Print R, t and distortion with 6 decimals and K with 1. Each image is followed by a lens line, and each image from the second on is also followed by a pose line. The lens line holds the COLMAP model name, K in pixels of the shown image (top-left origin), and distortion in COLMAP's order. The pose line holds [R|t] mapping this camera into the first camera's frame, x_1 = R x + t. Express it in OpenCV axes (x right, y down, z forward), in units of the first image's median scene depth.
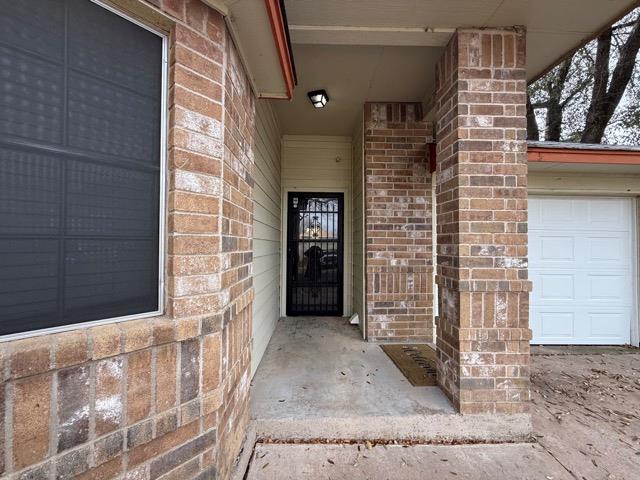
lens RADIAL K [[255.7, 0, 320.0], [0, 255.7, 240.0], [0, 0, 1]] dist [0.001305, 0.000206]
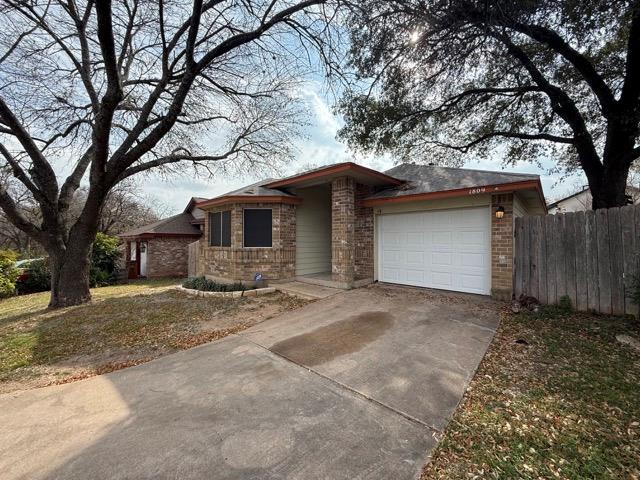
lens RADIAL K [[255.7, 0, 320.0], [0, 255.7, 240.0], [0, 0, 1]] dist [0.001305, 0.000206]
pose [[0.712285, -0.014324, -0.701744, 4.966617], [0.017441, 0.999844, -0.002706, 0.110638], [0.701673, -0.010311, 0.712424, -2.945989]]
